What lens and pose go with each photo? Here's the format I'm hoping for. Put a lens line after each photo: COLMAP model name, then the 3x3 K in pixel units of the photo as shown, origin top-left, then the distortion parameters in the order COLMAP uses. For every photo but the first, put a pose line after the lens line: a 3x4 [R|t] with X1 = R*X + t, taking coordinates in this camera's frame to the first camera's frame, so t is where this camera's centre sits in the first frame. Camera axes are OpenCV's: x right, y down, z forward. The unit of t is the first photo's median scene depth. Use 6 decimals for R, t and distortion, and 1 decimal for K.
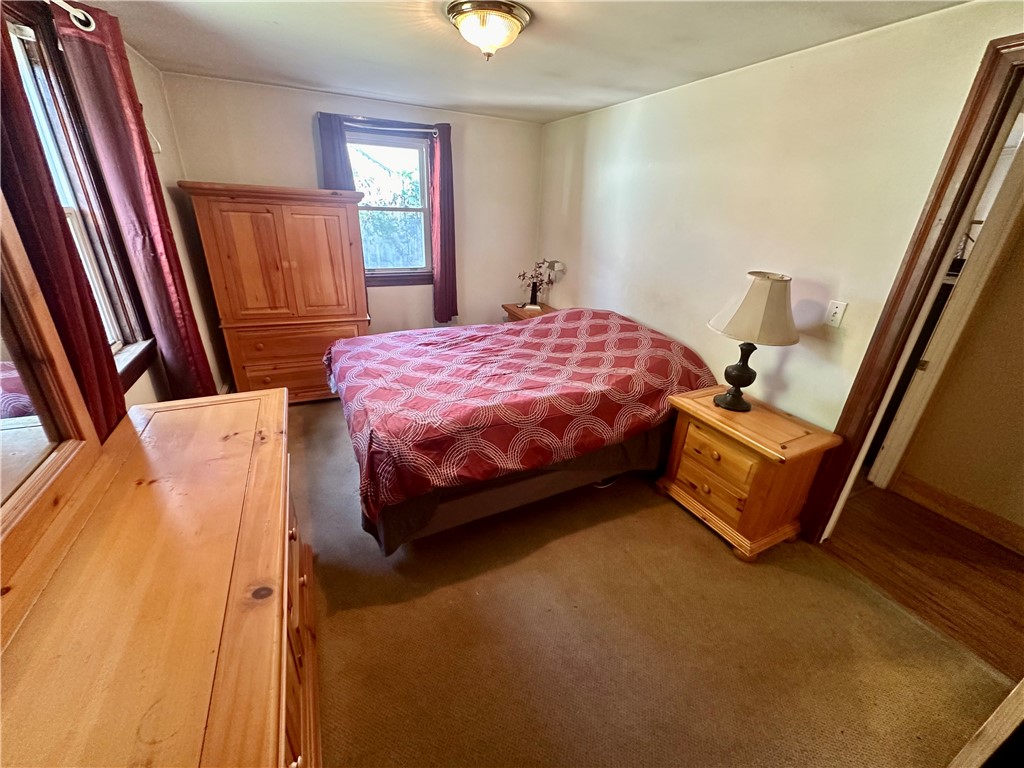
lens RADIAL K [[409.1, 0, 512.0], [0, 409.1, 384.0], [0, 0, 1]] dist [-0.007363, 0.000675]
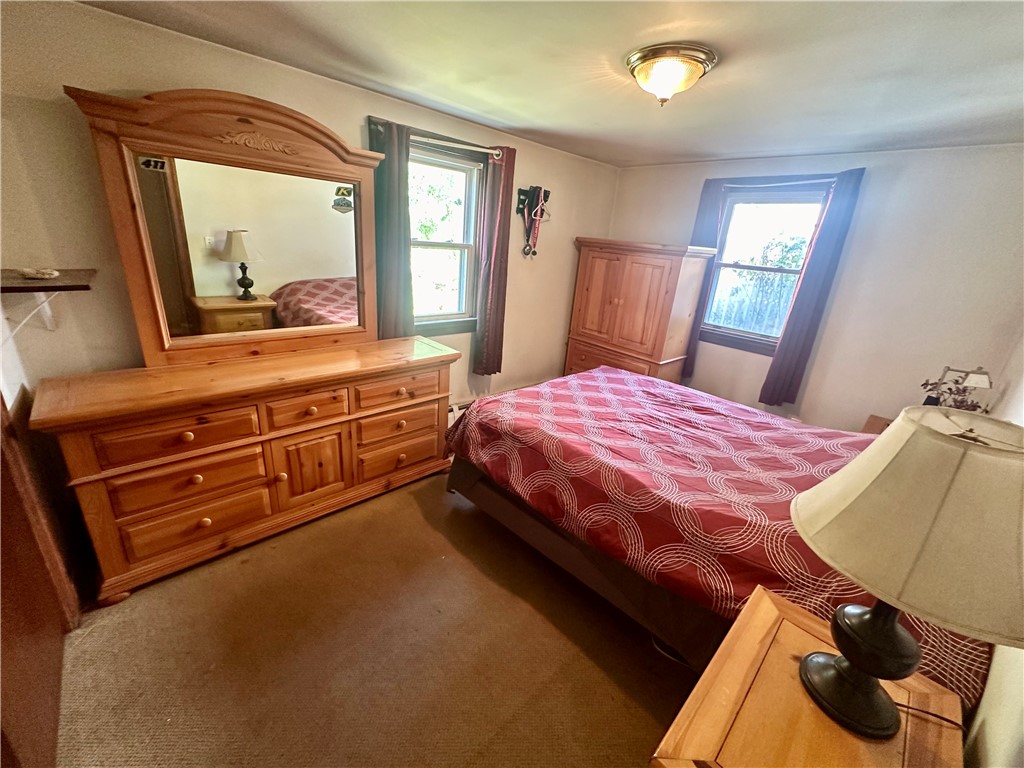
lens RADIAL K [[409.1, 0, 512.0], [0, 409.1, 384.0], [0, 0, 1]] dist [-0.007363, 0.000675]
pose [[0.311748, 0.301376, -0.901102, 0.591610], [-0.438291, 0.887053, 0.145044, -0.122060], [0.843039, 0.349728, 0.408628, 0.344874]]
